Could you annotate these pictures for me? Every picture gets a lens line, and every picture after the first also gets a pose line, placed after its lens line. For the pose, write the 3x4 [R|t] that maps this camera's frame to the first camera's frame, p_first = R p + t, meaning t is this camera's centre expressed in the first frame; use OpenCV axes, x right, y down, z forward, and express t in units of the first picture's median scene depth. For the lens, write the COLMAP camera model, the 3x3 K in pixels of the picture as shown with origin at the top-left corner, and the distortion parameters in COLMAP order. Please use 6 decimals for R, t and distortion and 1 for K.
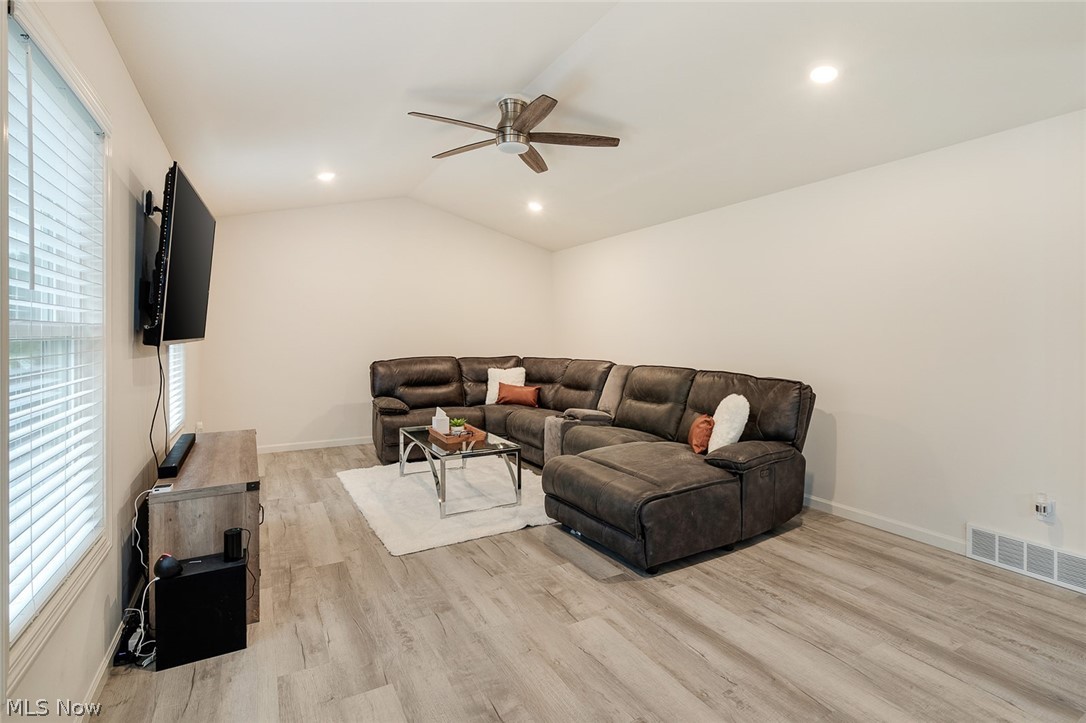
lens RADIAL K [[531.4, 0, 575.5], [0, 531.4, 345.2], [0, 0, 1]] dist [0.002145, 0.000627]
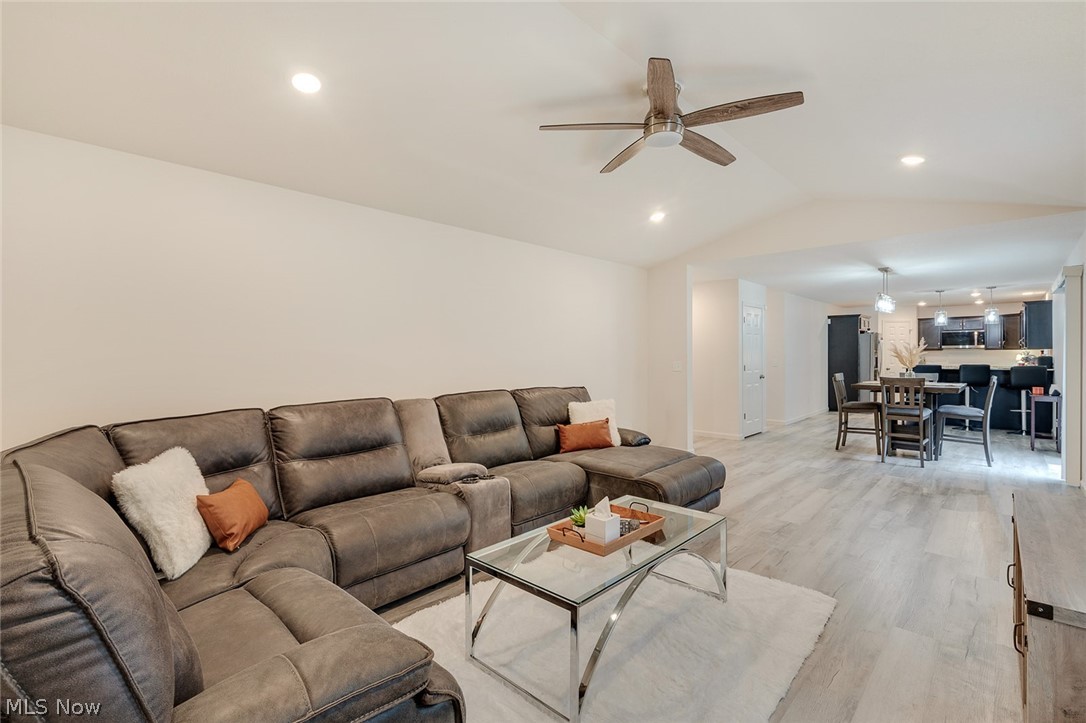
lens RADIAL K [[499.7, 0, 543.0], [0, 499.7, 361.5], [0, 0, 1]] dist [-0.001633, 0.000181]
pose [[-0.275733, -0.014432, 0.961126, -0.613608], [0.024884, 0.999445, 0.022146, -0.022059], [-0.960912, 0.030023, -0.275221, 1.031921]]
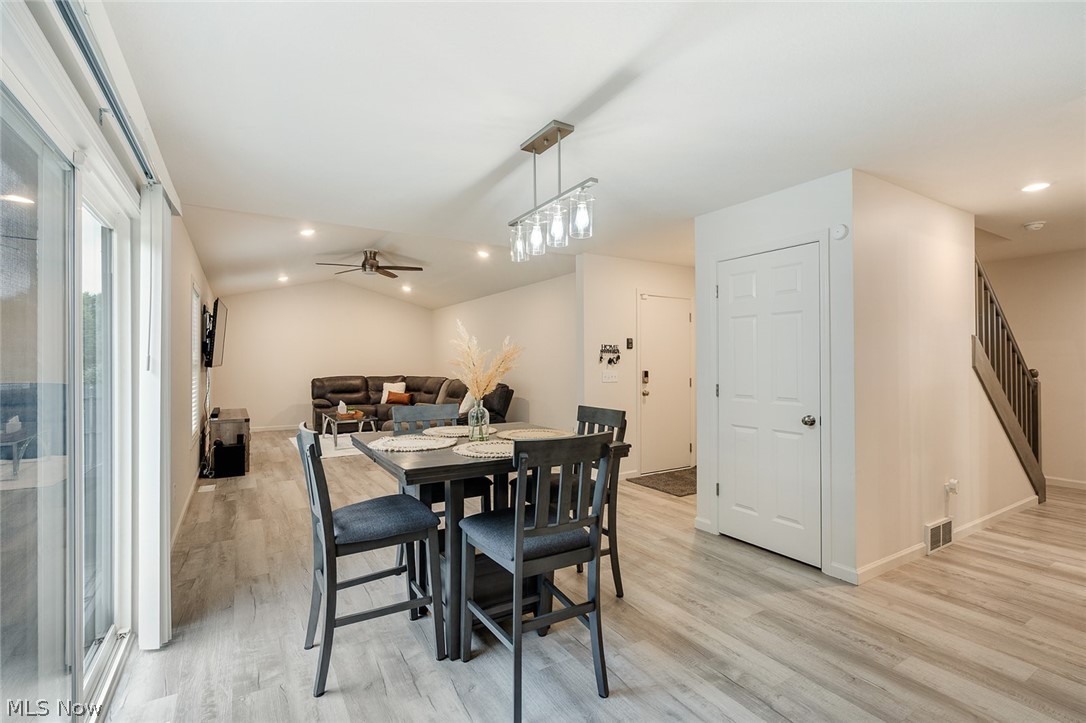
lens RADIAL K [[492.7, 0, 537.0], [0, 492.7, 364.0], [0, 0, 1]] dist [-0.000294, 0.000023]
pose [[0.999976, -0.005575, 0.004186, 0.378908], [0.005650, 0.999819, -0.018151, 0.017922], [-0.004084, 0.018174, 0.999827, -0.670026]]
